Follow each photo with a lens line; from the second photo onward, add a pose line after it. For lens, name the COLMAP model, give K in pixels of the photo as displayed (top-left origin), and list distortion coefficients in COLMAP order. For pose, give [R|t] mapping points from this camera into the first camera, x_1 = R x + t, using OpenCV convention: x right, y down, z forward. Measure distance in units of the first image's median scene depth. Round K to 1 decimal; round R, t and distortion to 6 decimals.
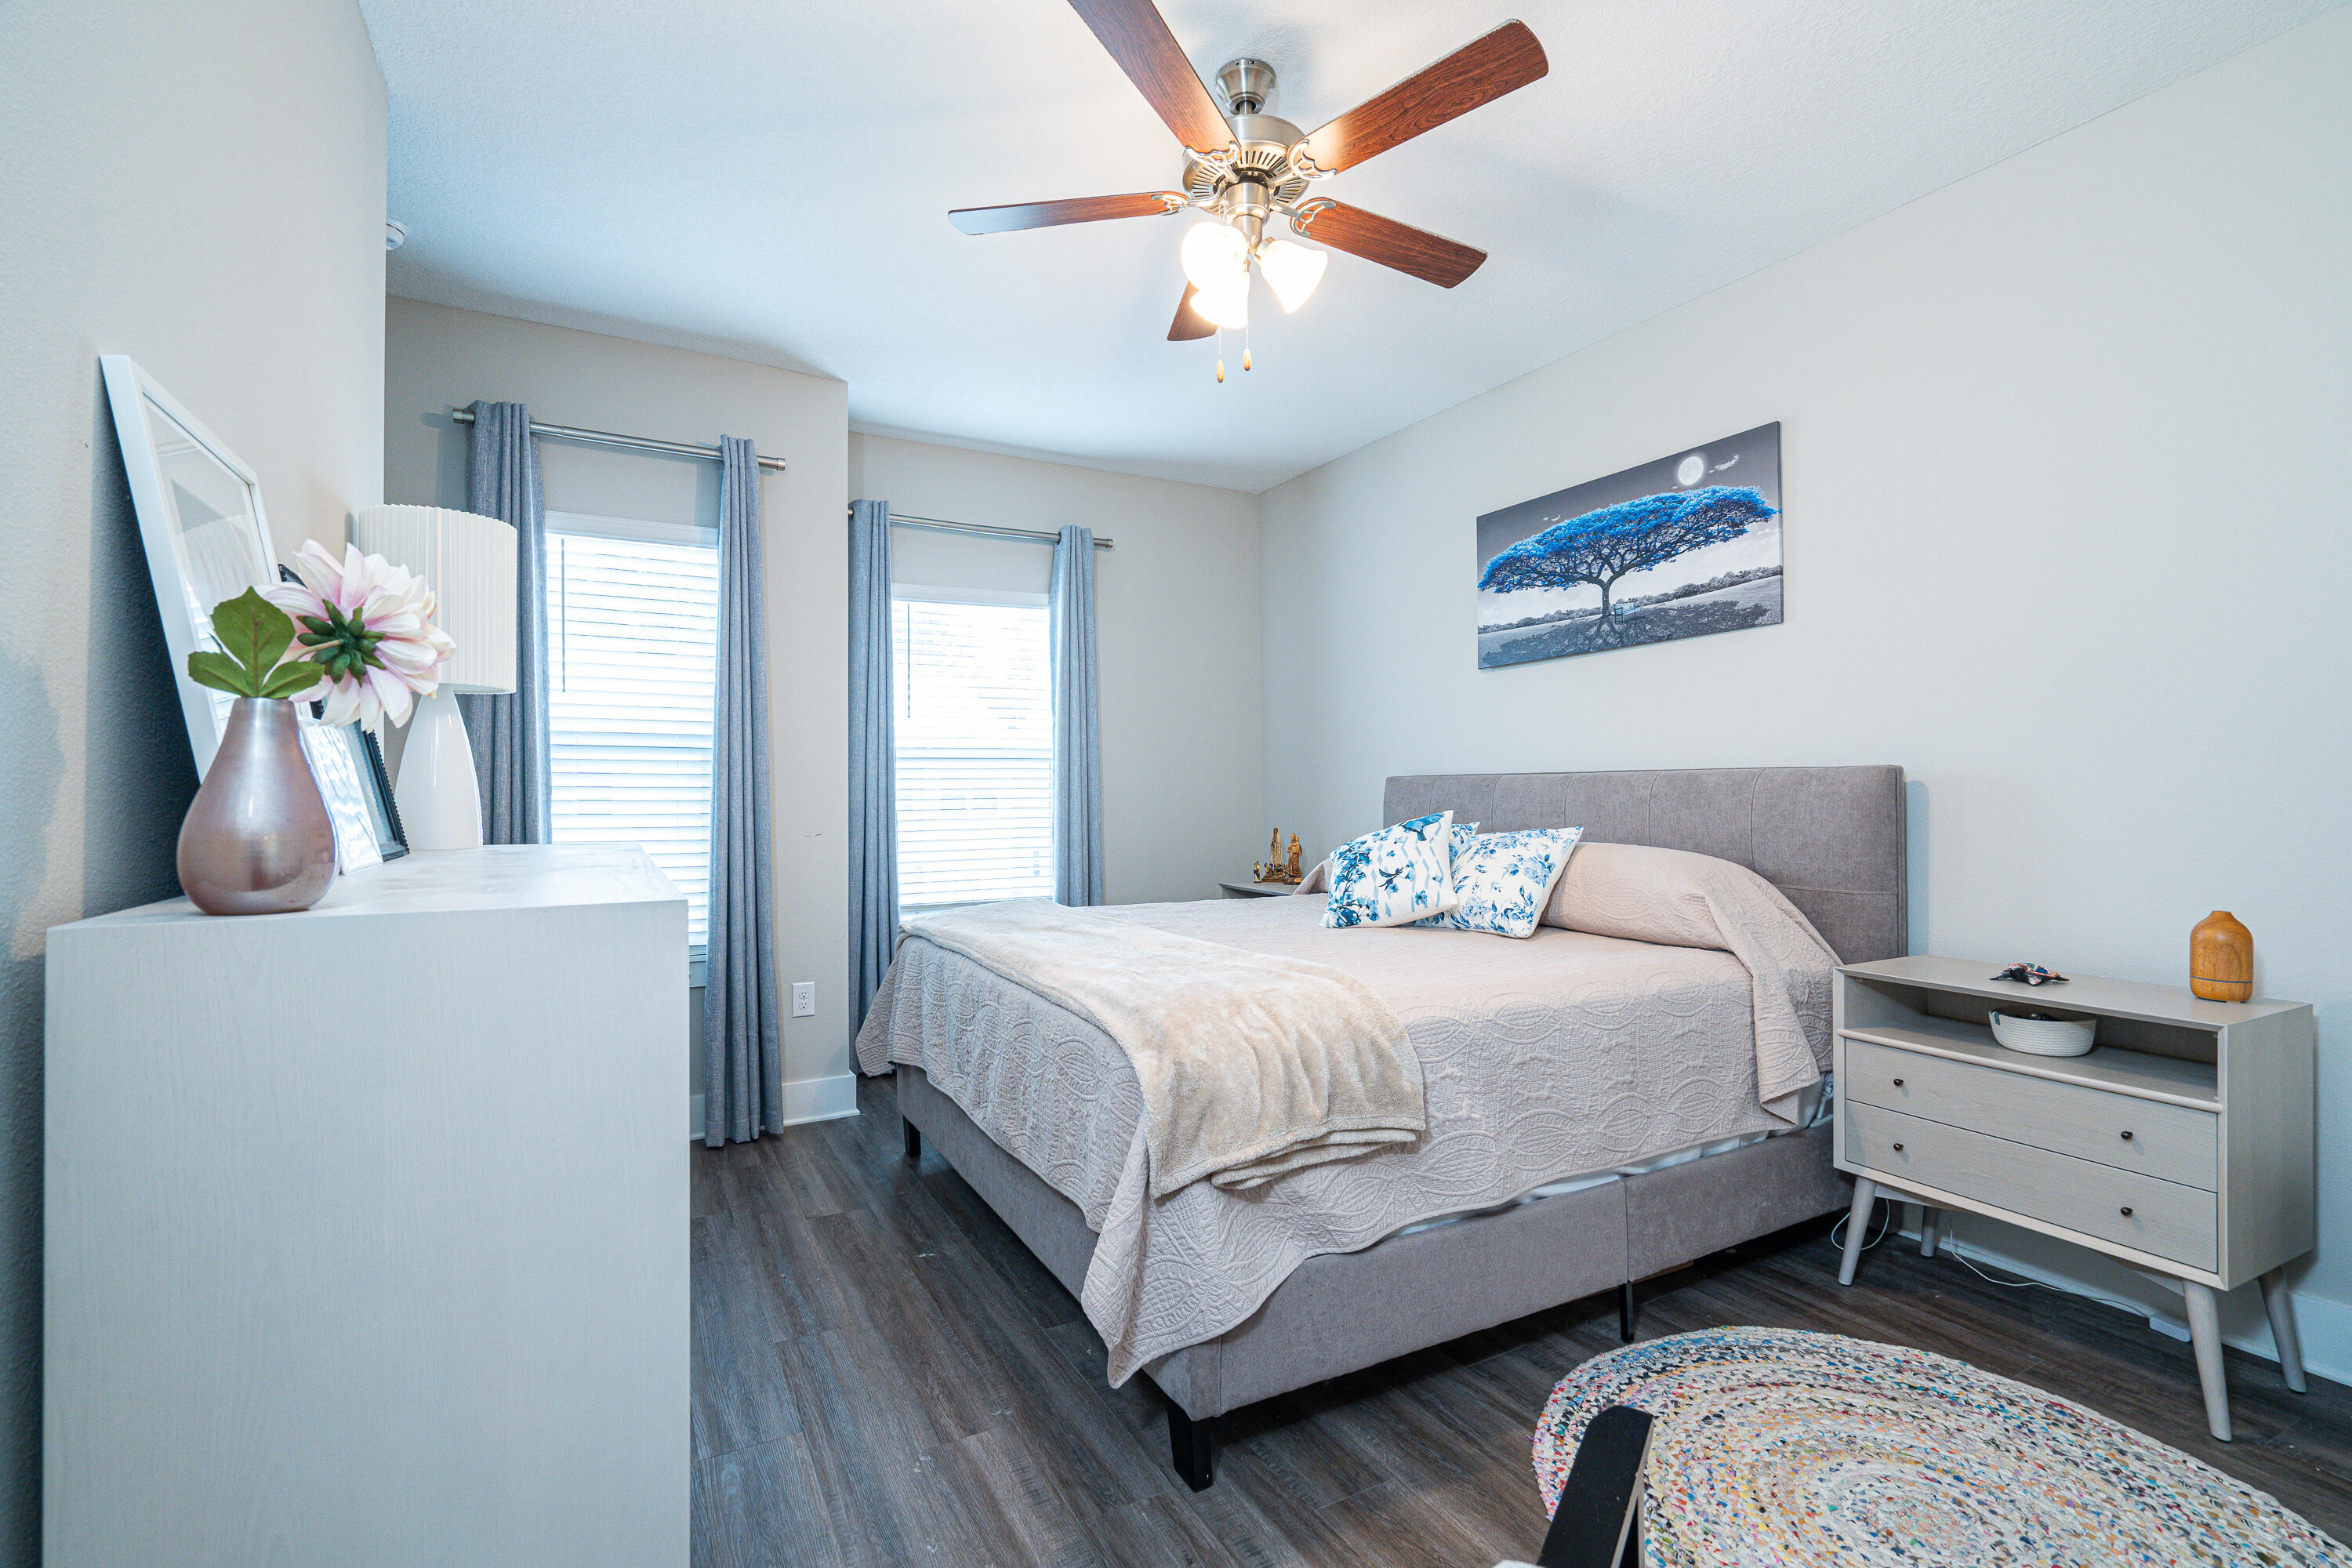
lens RADIAL K [[1060.0, 0, 1163.6], [0, 1060.0, 788.8], [0, 0, 1]] dist [-0.004509, 0.001147]
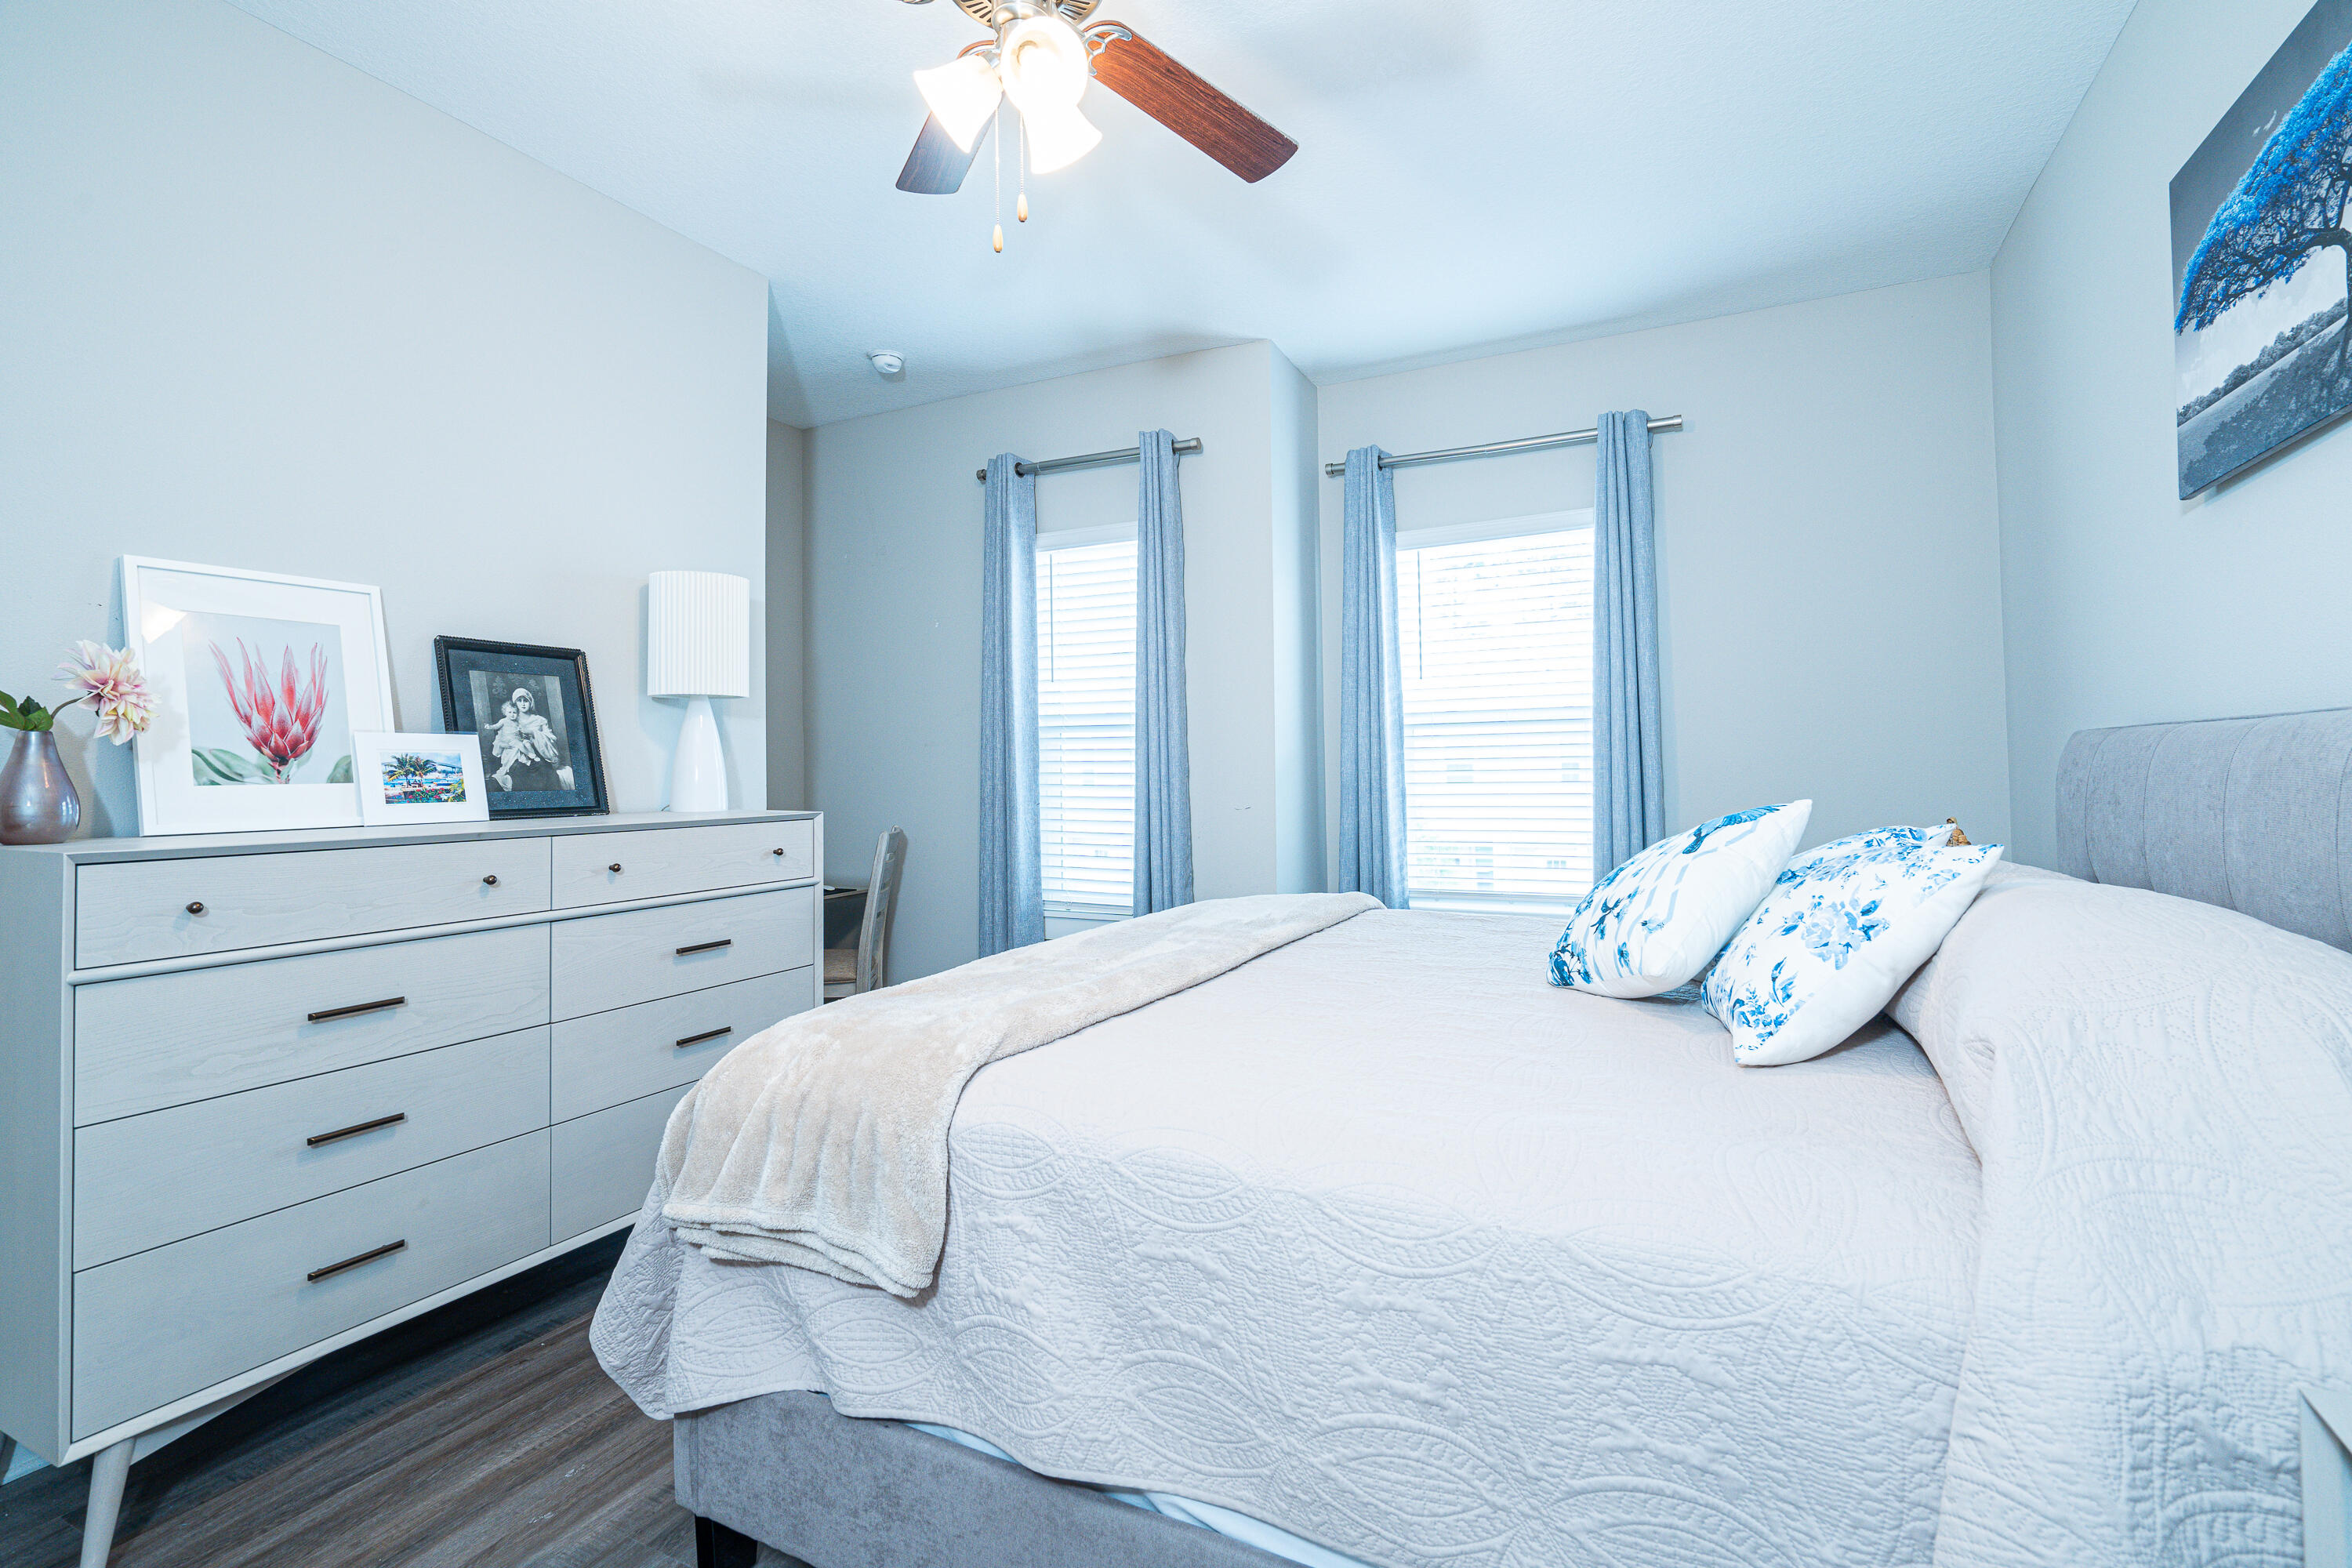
lens RADIAL K [[1060.0, 0, 1147.9], [0, 1060.0, 748.6], [0, 0, 1]] dist [-0.004509, 0.001147]
pose [[0.572326, -0.014904, -0.819891, 0.453586], [0.012888, 0.999875, -0.009179, -0.004011], [0.819925, -0.005313, 0.572446, 0.381270]]
